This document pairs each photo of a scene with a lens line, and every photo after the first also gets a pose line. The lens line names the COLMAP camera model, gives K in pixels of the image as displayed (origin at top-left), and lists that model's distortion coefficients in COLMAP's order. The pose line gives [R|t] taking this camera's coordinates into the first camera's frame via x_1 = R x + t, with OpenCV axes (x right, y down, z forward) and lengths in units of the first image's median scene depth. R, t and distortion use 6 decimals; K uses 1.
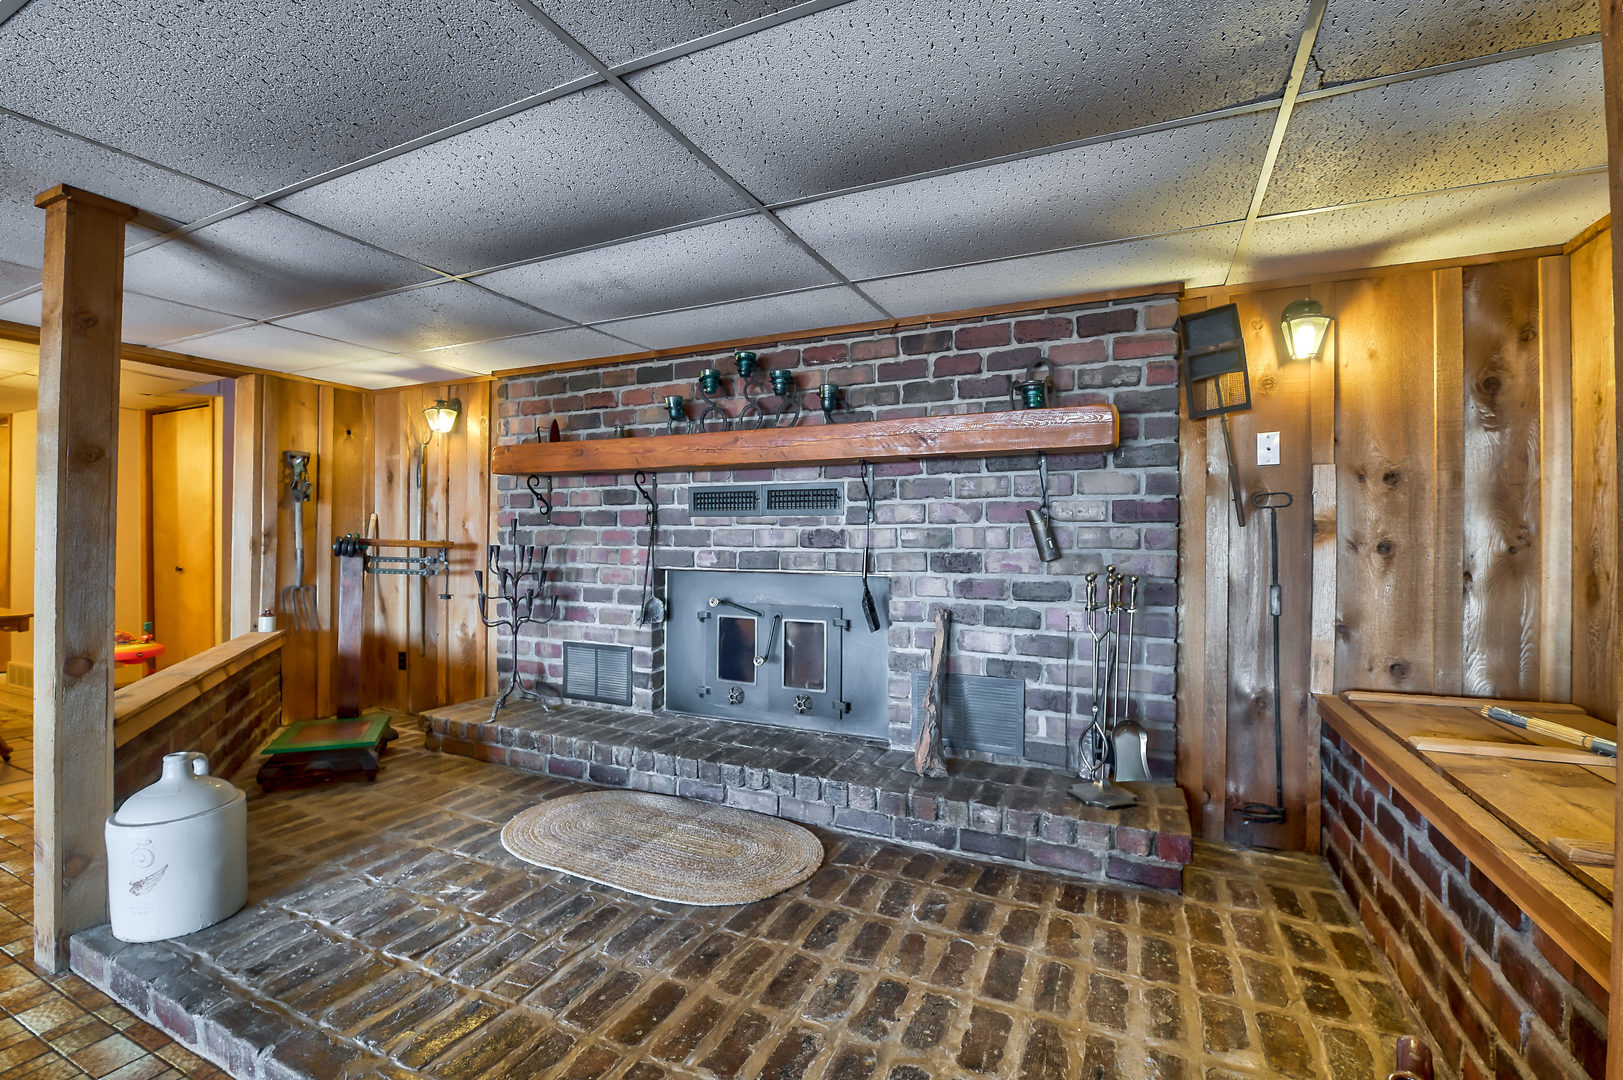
lens RADIAL K [[699.0, 0, 811.5], [0, 699.0, 540.0], [0, 0, 1]] dist [-0.001928, -0.009588]
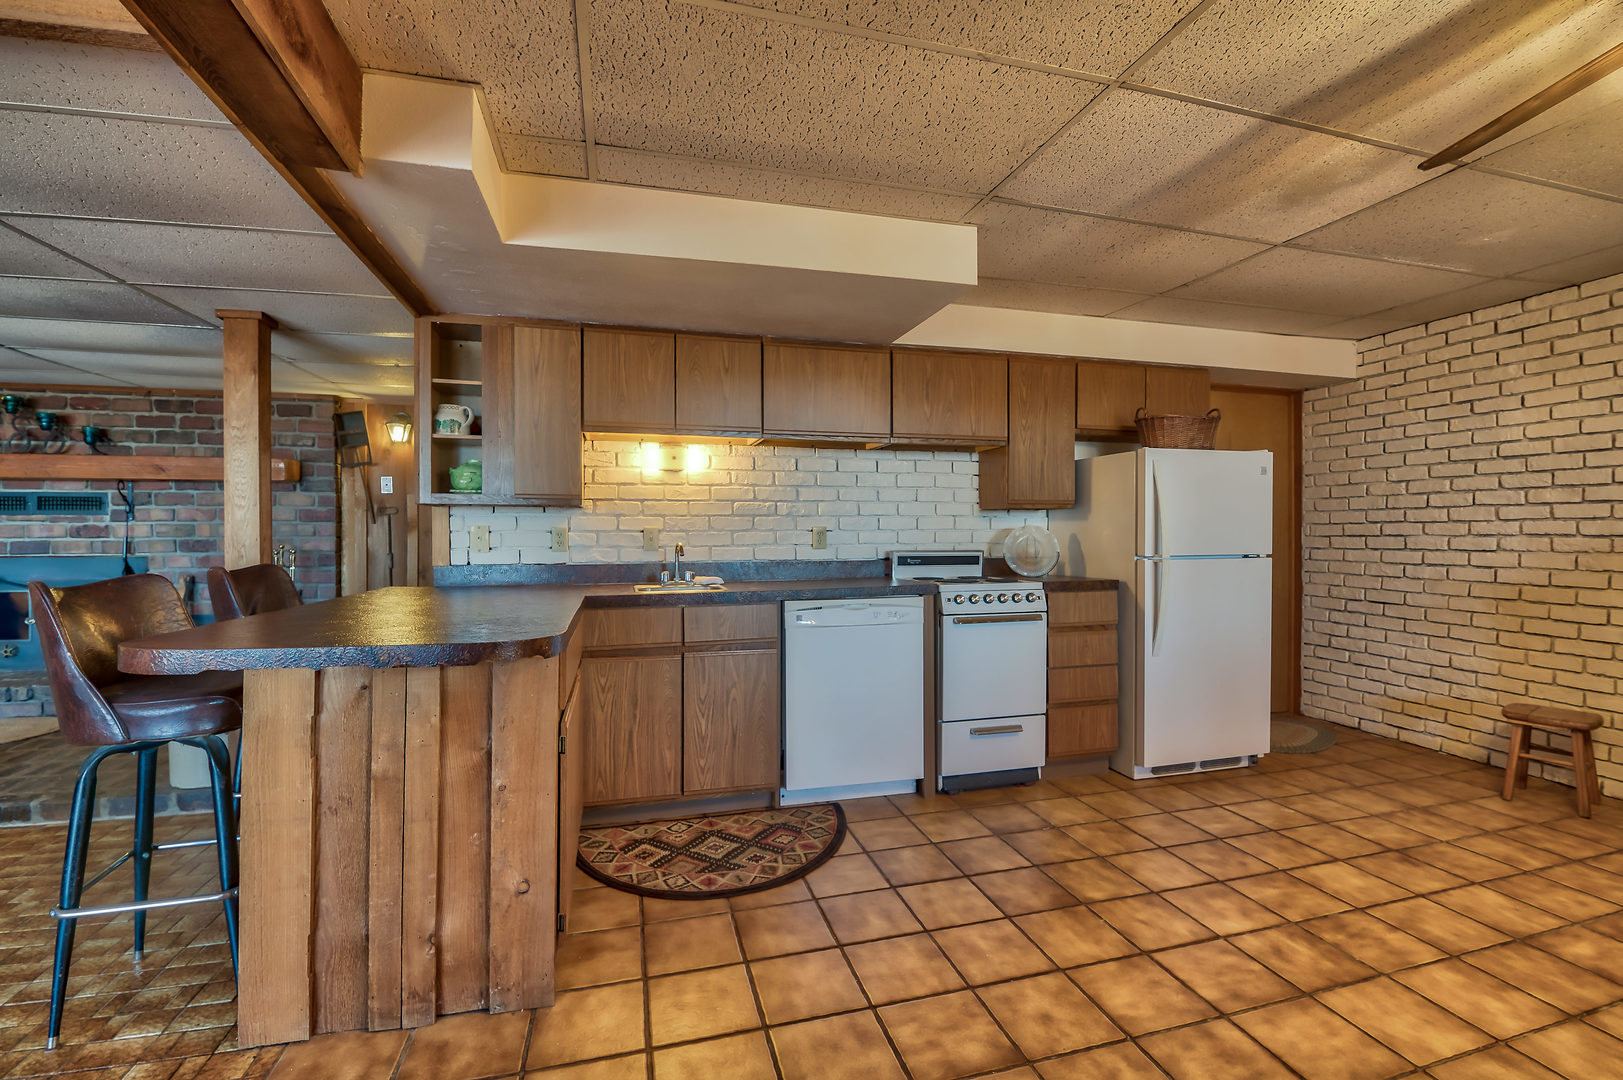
lens RADIAL K [[699.0, 0, 811.5], [0, 699.0, 540.0], [0, 0, 1]] dist [-0.001928, -0.009588]
pose [[0.767007, -0.013639, 0.641494, 0.257770], [0.005110, 0.999872, 0.015148, 0.001857], [-0.641618, -0.008340, 0.766979, -1.093622]]
